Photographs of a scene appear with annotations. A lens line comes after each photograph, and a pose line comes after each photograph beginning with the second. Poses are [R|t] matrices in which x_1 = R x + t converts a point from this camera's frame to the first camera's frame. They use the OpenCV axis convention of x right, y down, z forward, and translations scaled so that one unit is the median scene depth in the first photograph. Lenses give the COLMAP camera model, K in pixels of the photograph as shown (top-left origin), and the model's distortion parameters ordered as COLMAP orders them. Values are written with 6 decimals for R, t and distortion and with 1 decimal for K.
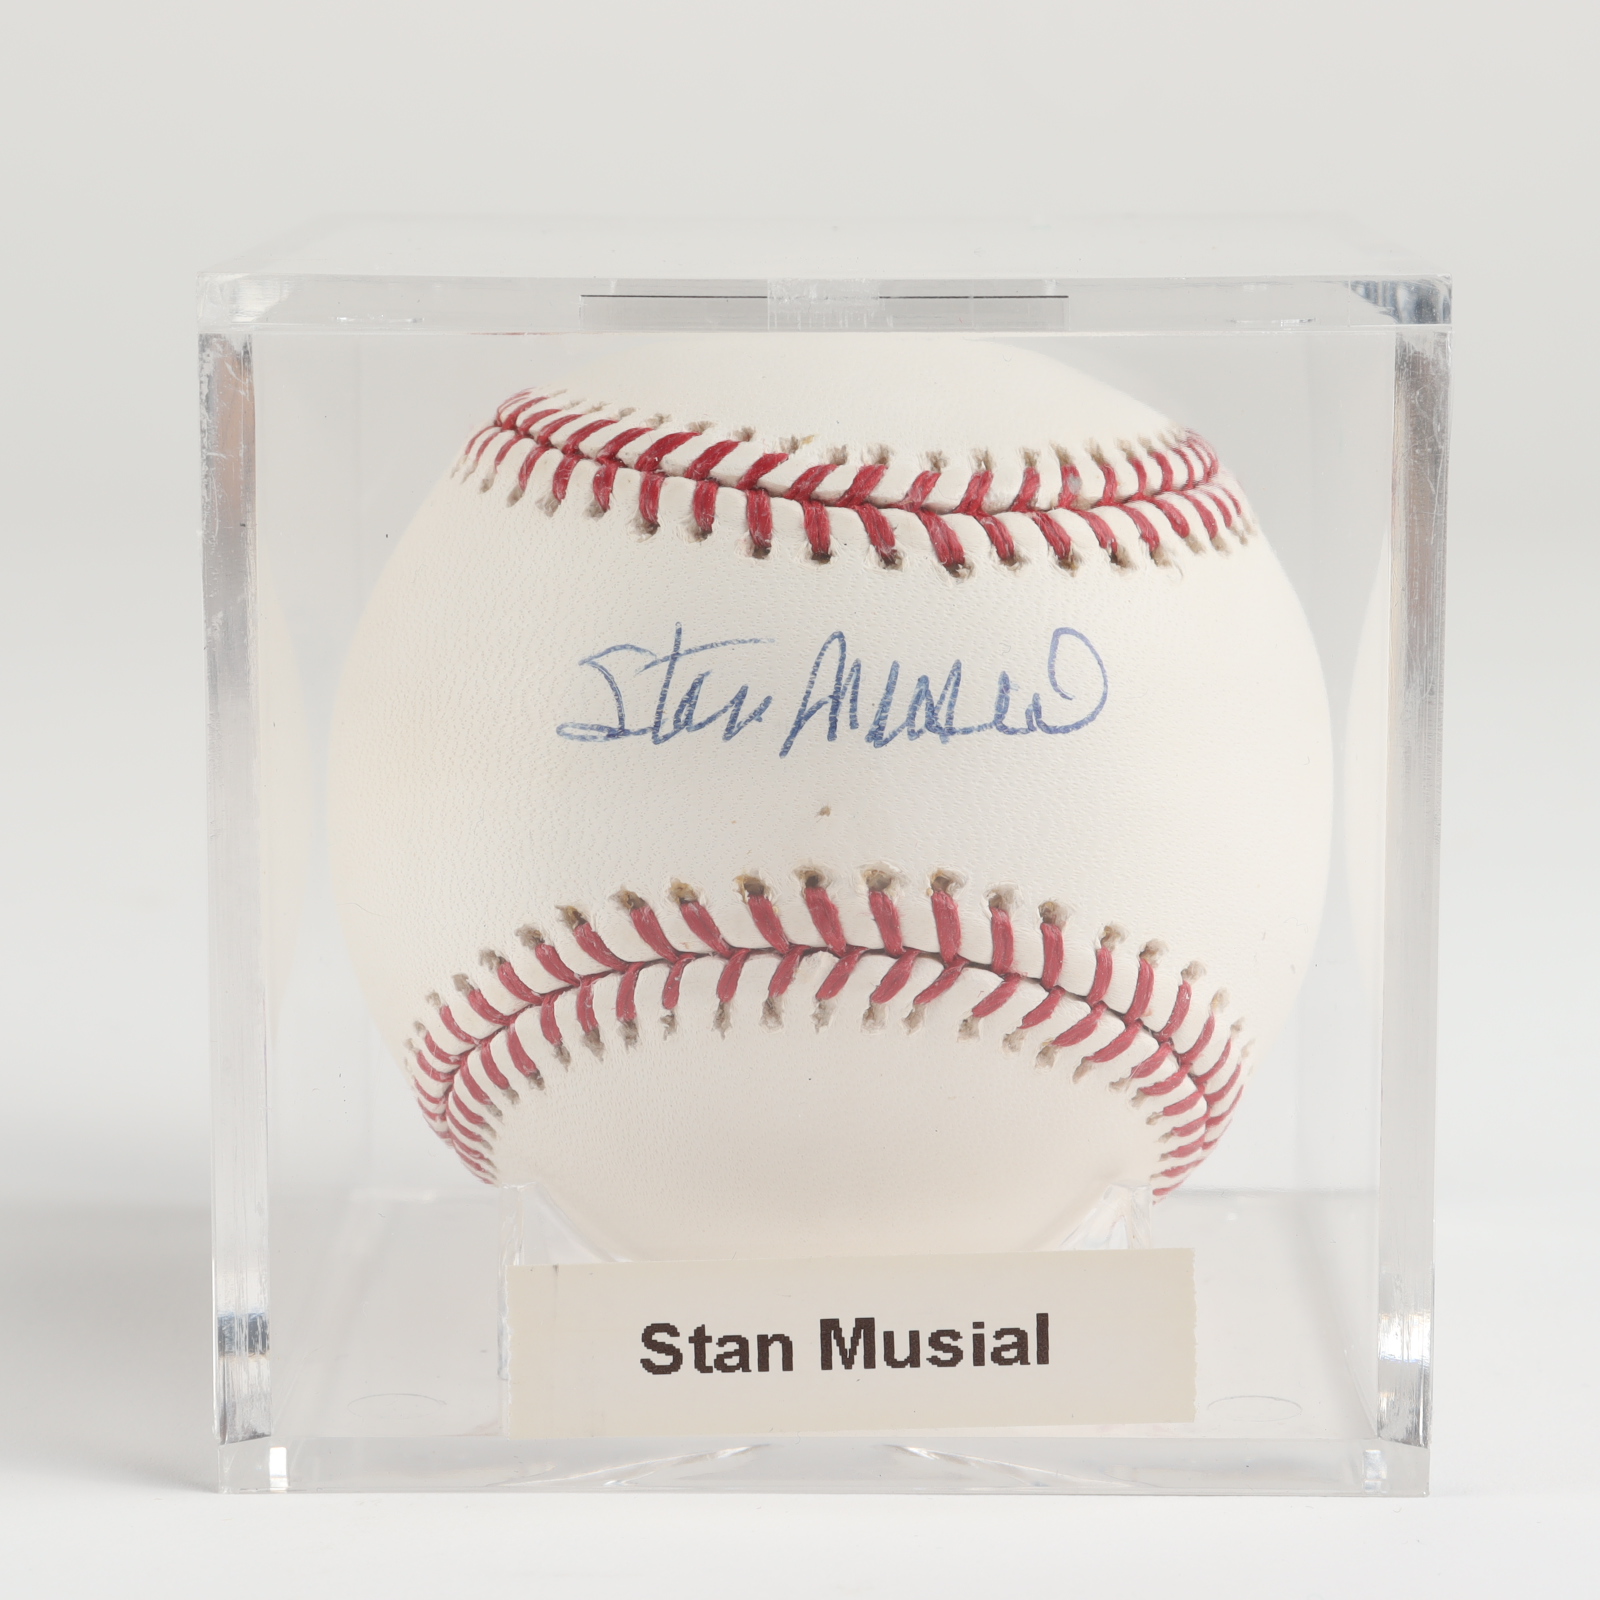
lens RADIAL K [[5907.4, 0, 799.9], [0, 5907.4, 800.0], [0, 0, 1]] dist [-0.041335, 0.565507]
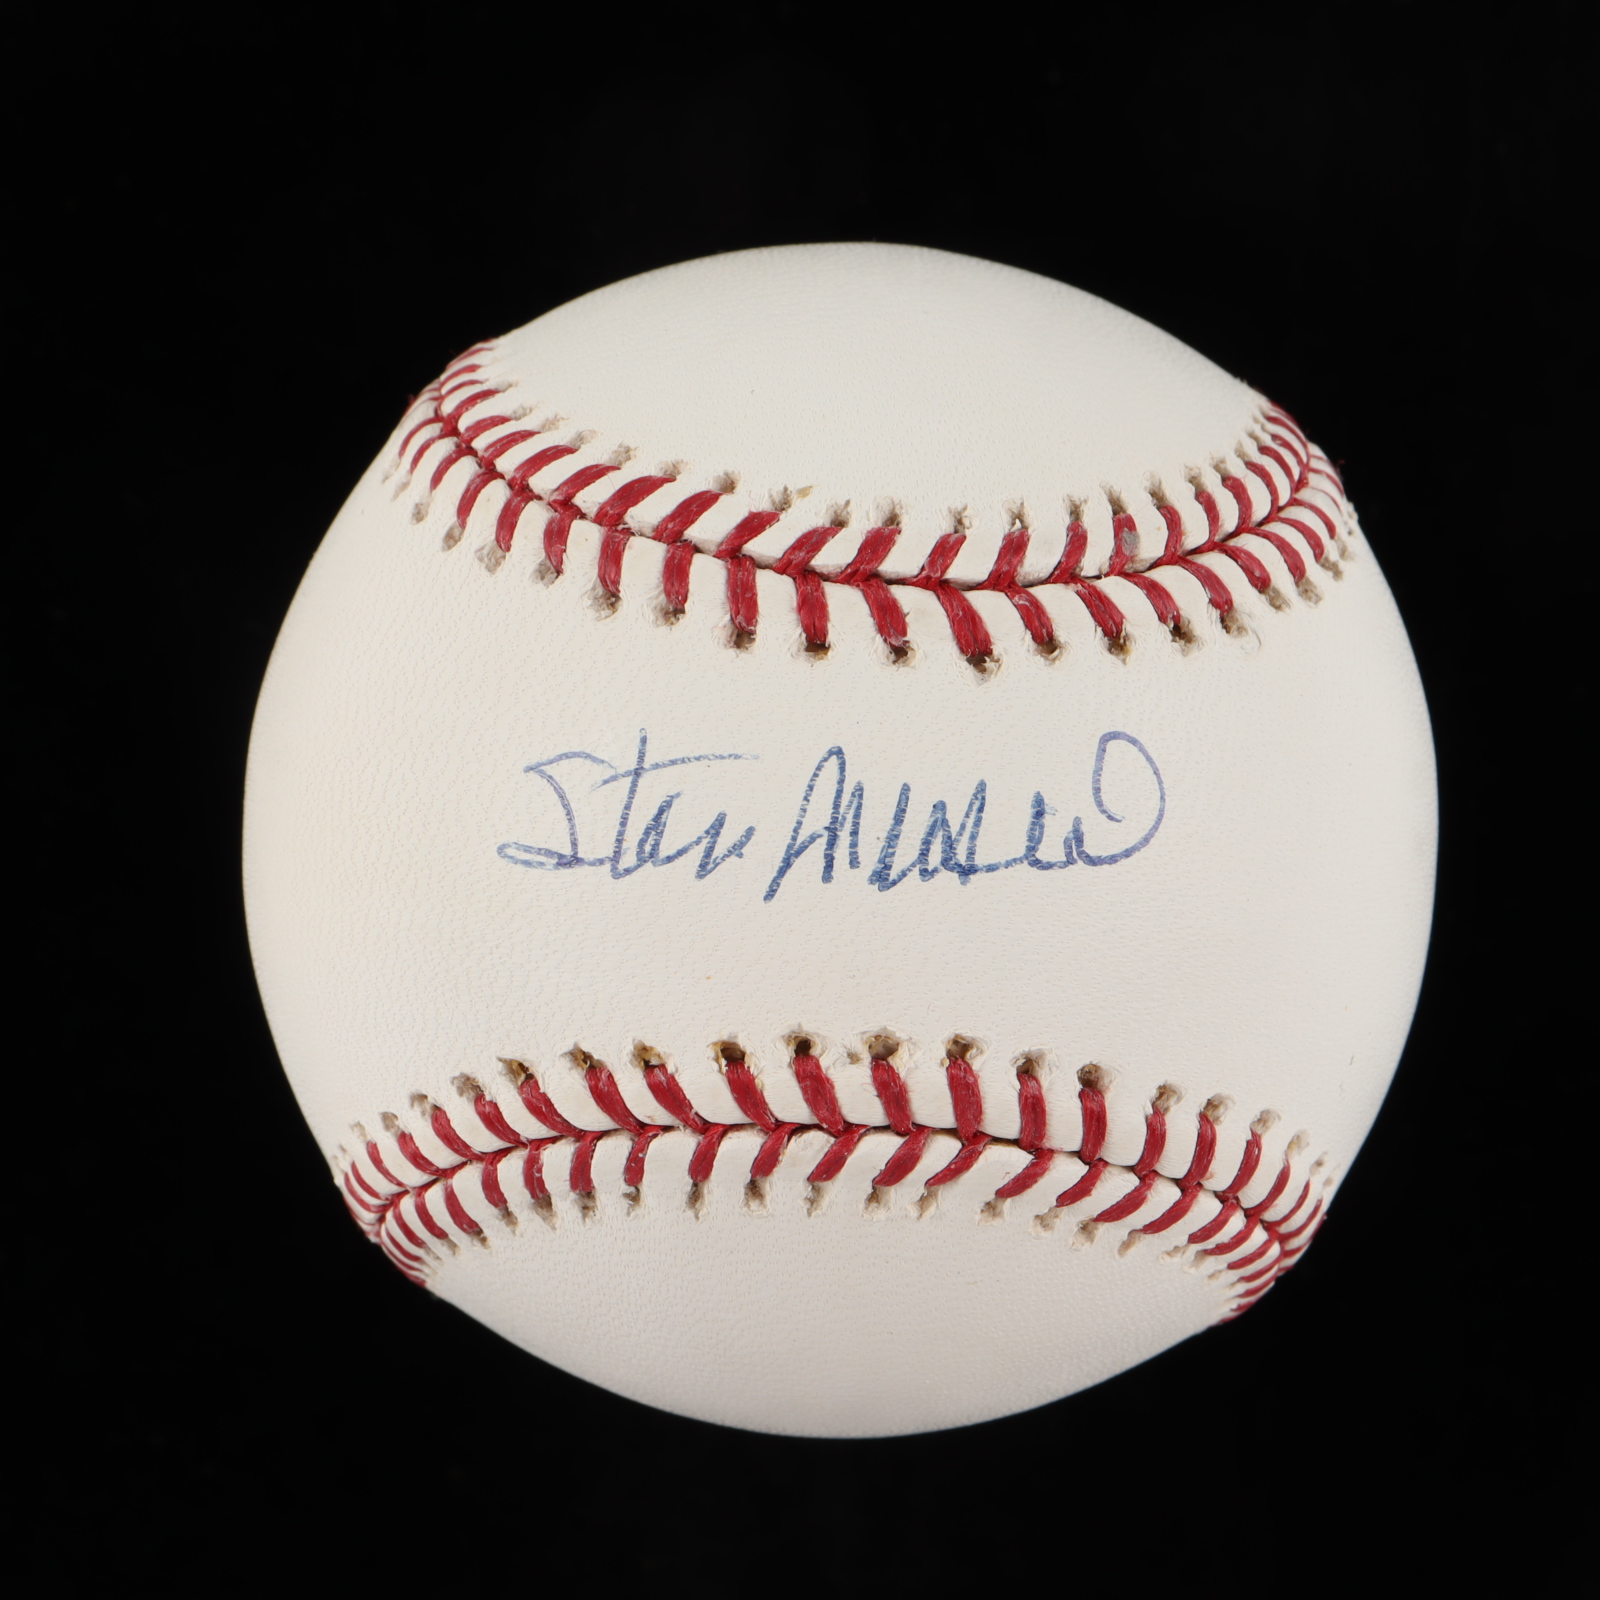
lens RADIAL K [[5907.4, 0, 799.9], [0, 5907.4, 800.0], [0, 0, 1]] dist [-0.041335, 0.565507]
pose [[0.999644, 0.007775, -0.025523, 0.022254], [-0.003533, 0.986748, 0.162223, -0.153183], [0.026446, -0.162075, 0.986424, 0.186379]]
